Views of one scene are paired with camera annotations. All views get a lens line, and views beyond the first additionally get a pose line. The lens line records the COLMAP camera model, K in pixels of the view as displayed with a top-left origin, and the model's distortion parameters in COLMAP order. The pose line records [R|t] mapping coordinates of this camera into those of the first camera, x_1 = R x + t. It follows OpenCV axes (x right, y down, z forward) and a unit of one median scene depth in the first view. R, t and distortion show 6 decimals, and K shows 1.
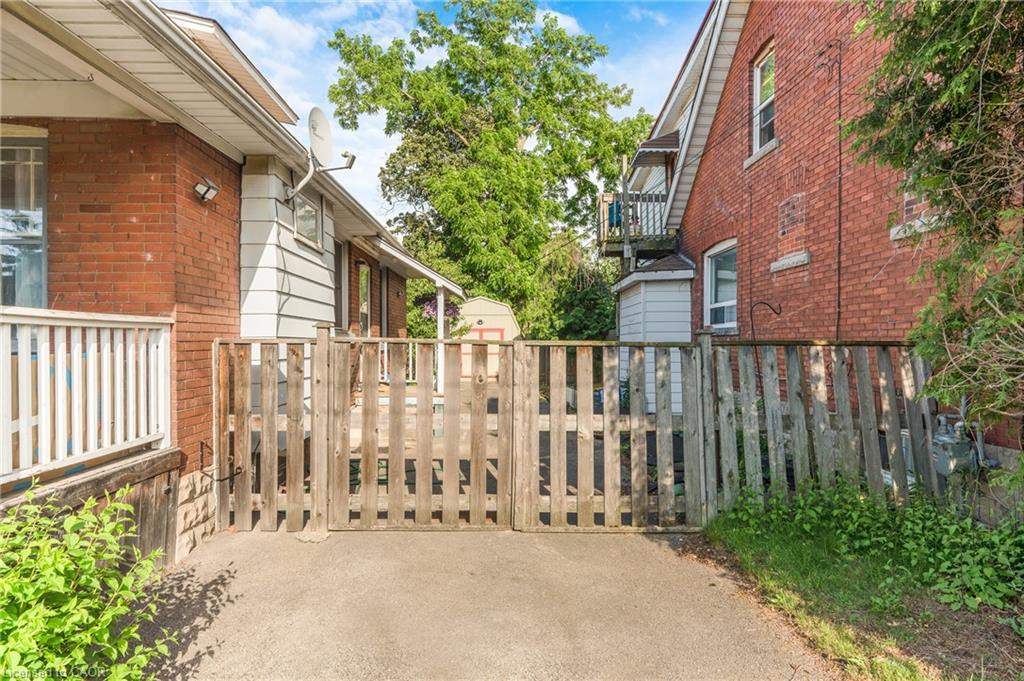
lens RADIAL K [[558.4, 0, 512.0], [0, 558.4, 340.5], [0, 0, 1]] dist [0.000227, -0.000553]
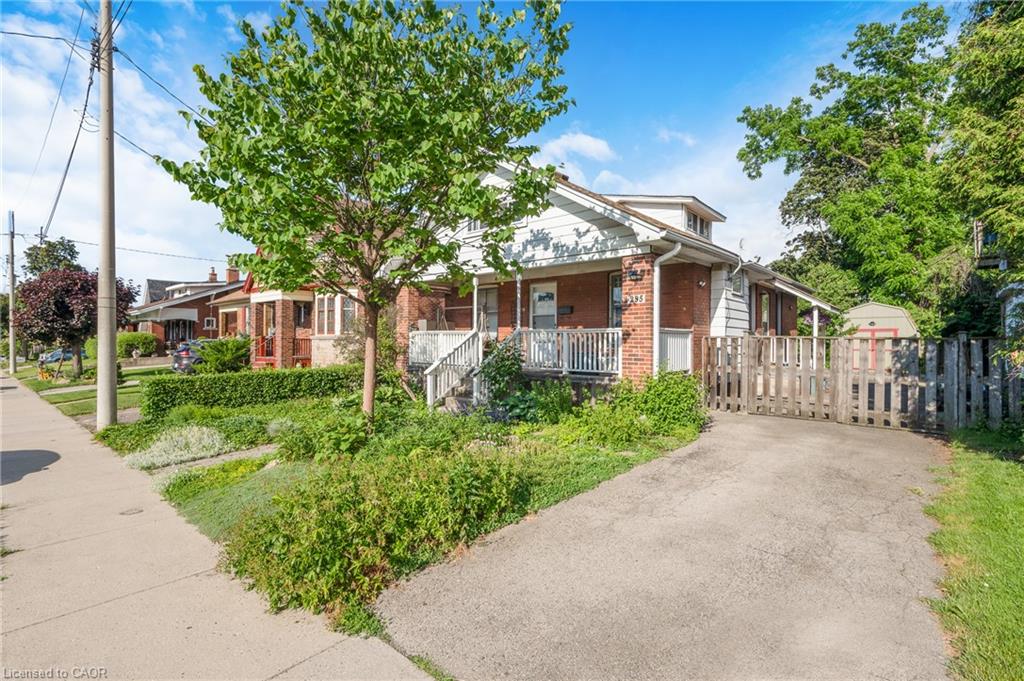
lens RADIAL K [[470.6, 0, 512.0], [0, 470.6, 340.5], [0, 0, 1]] dist [-0.016779, 0.012516]
pose [[0.727324, 0.004920, -0.686276, 0.129163], [-0.002851, 0.999987, 0.004148, 0.003327], [0.686288, -0.001061, 0.727329, -0.473788]]
